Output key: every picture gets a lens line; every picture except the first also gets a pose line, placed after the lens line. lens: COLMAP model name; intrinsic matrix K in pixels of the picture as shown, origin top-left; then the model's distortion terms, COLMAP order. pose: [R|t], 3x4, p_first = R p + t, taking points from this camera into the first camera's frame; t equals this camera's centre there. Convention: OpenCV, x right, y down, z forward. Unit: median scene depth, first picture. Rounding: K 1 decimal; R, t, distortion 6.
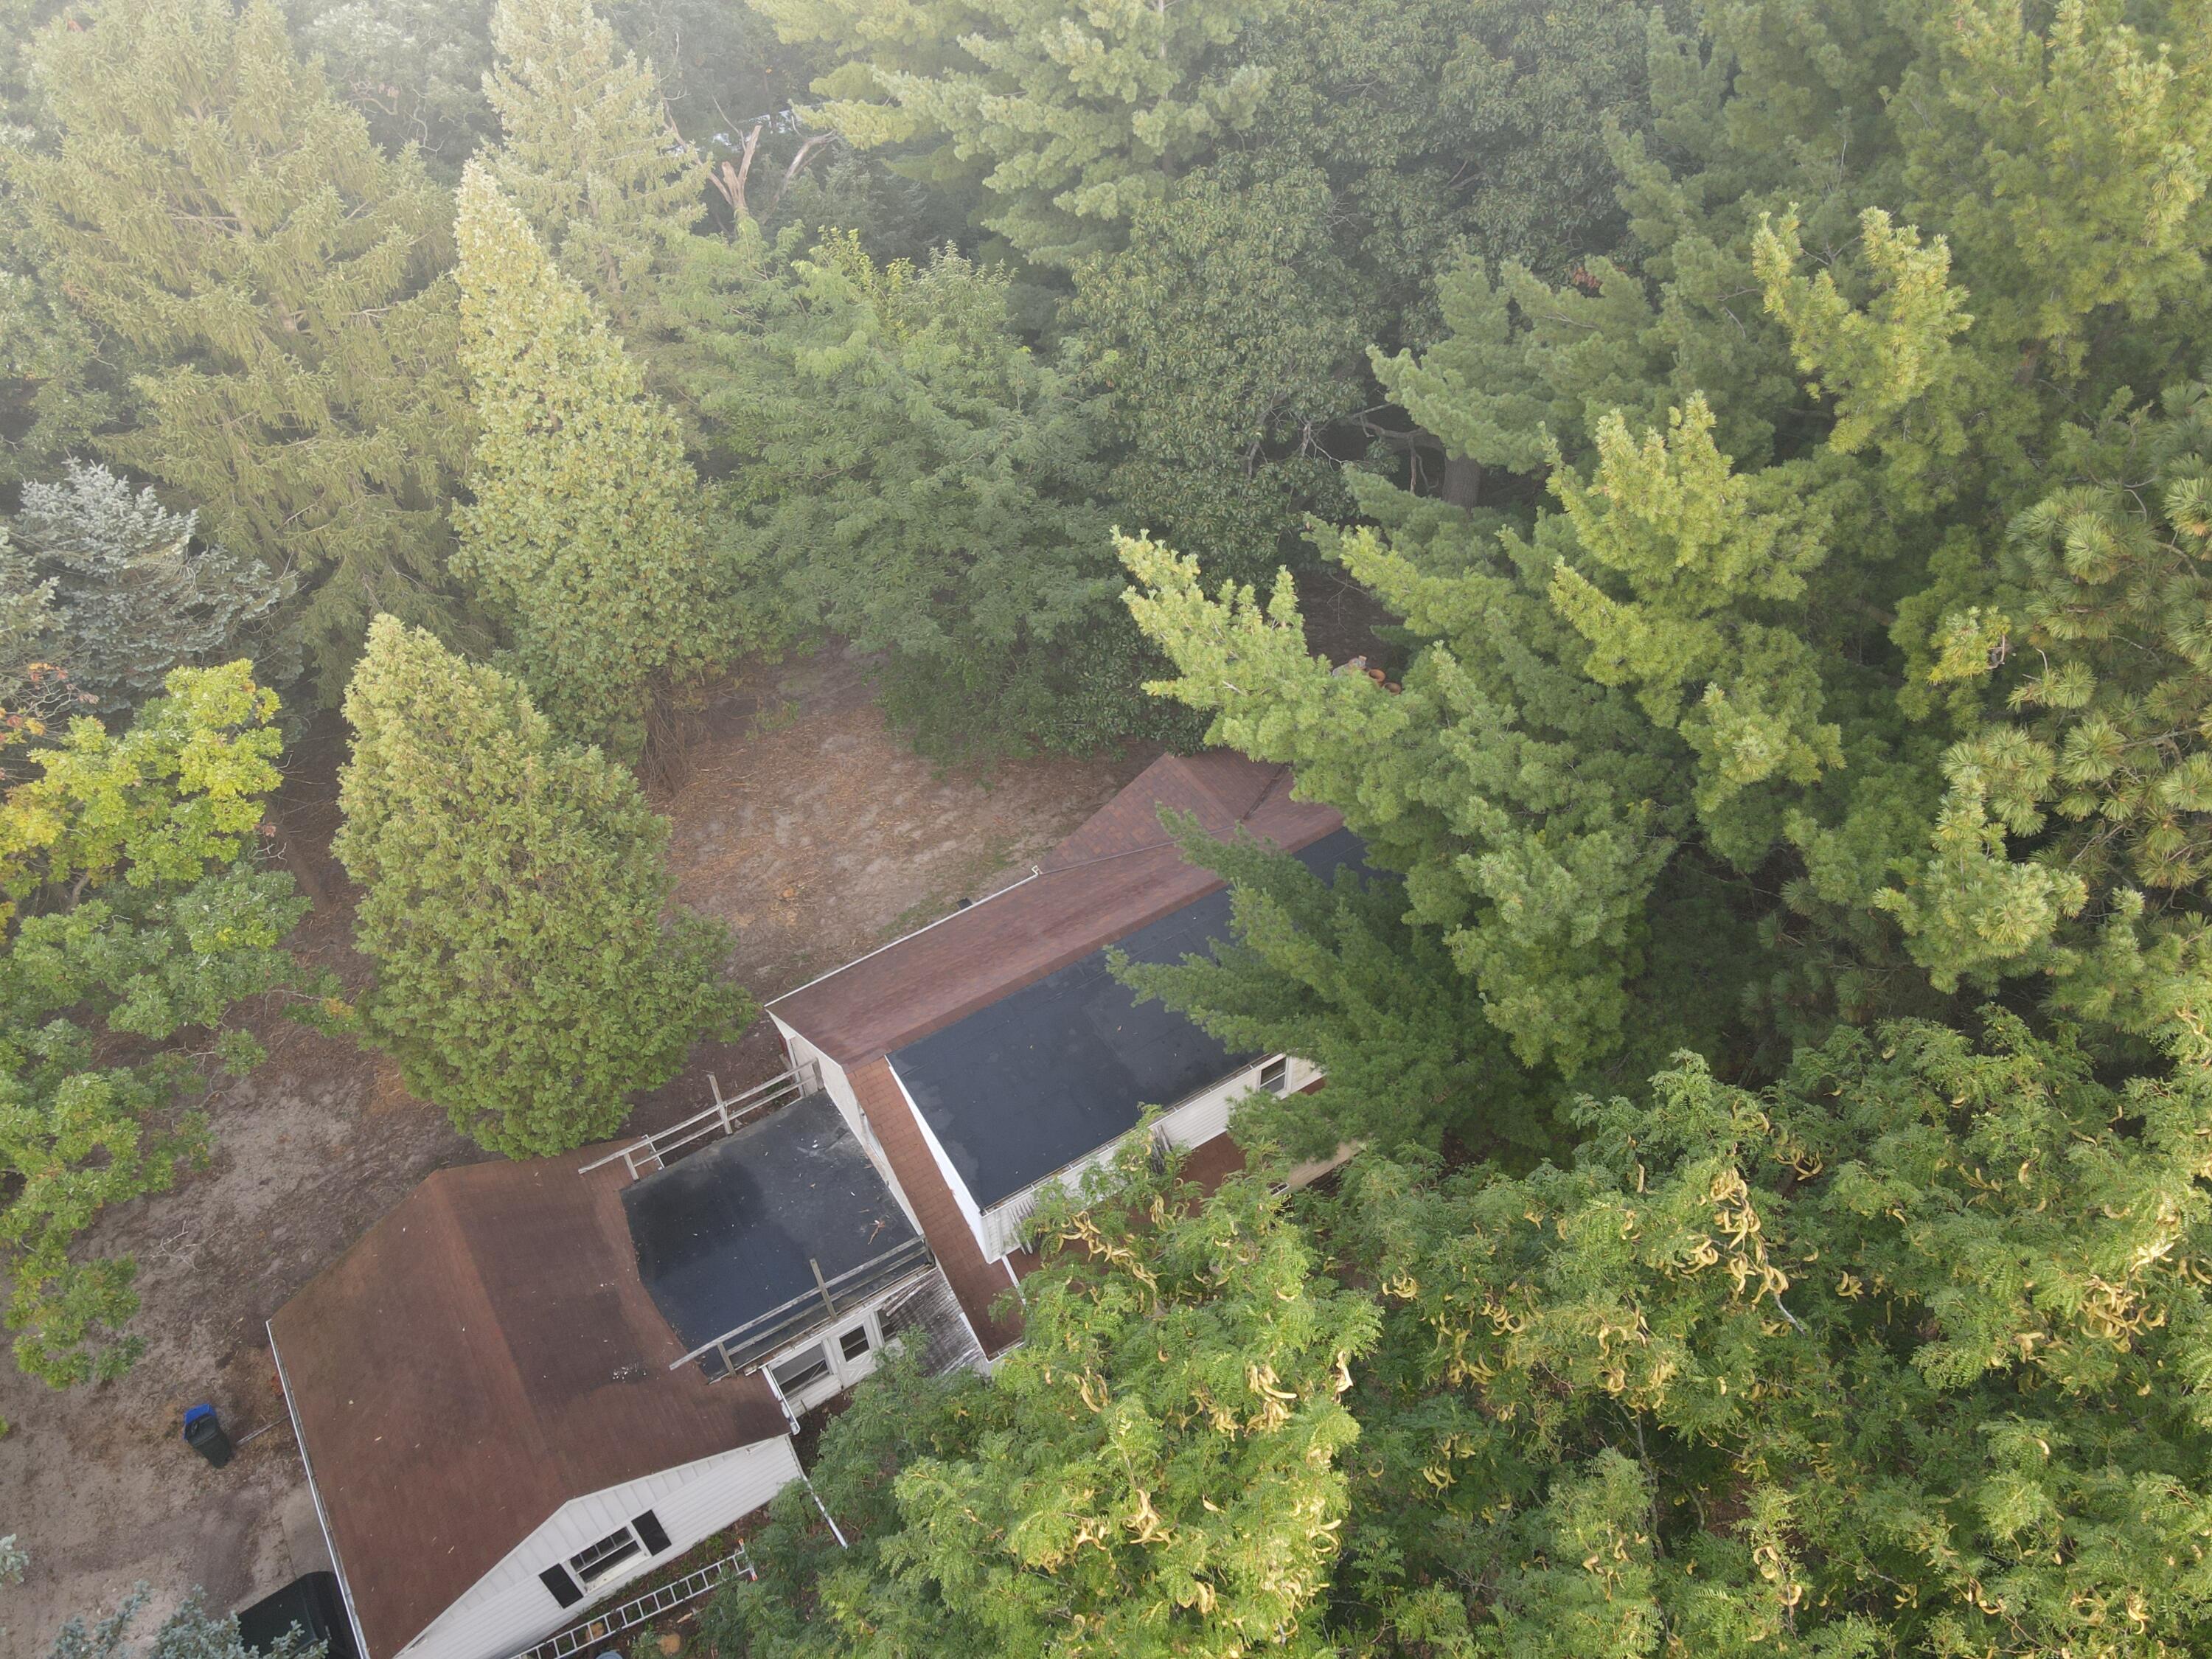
lens RADIAL K [[1582.3, 0, 1105.4], [0, 1582.3, 843.8], [0, 0, 1]] dist [-0.007005, 0.000325]
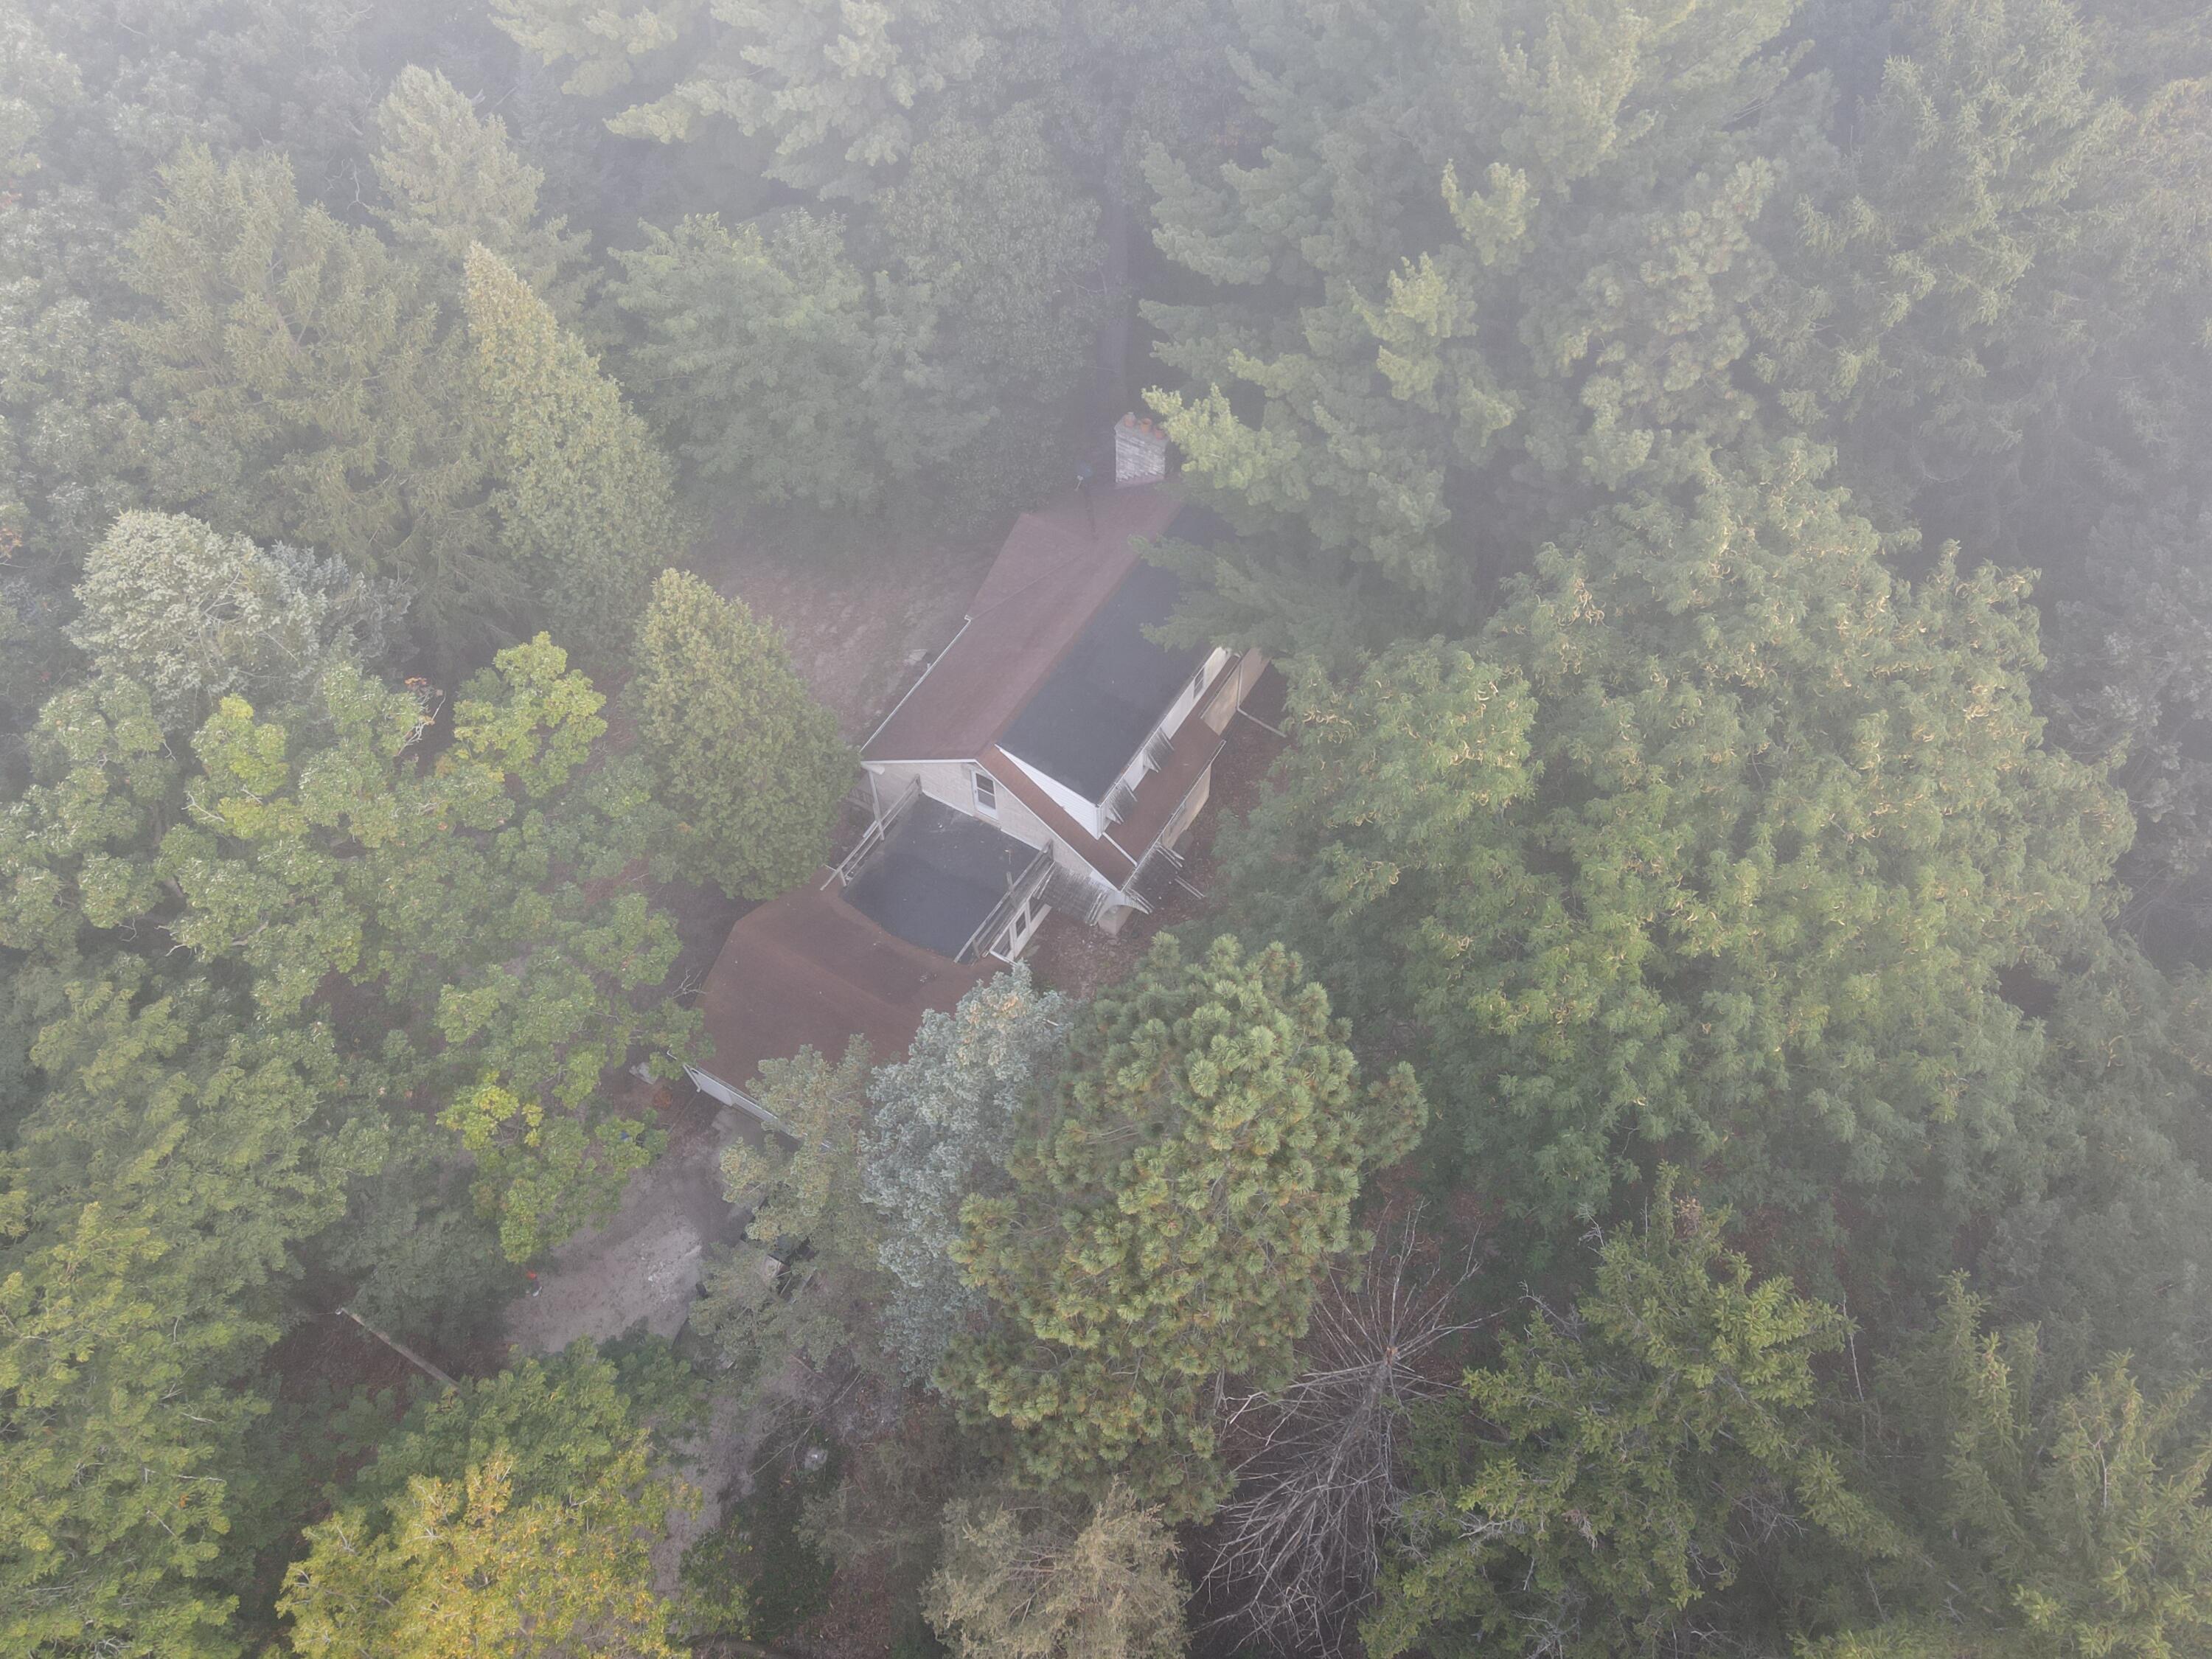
lens RADIAL K [[1582.3, 0, 1105.8], [0, 1582.3, 820.8], [0, 0, 1]] dist [-0.007005, 0.000325]
pose [[0.889404, -0.357579, 0.284777, -0.791597], [0.308393, 0.929214, 0.203604, -0.129323], [-0.337424, -0.093263, 0.936722, -0.817418]]
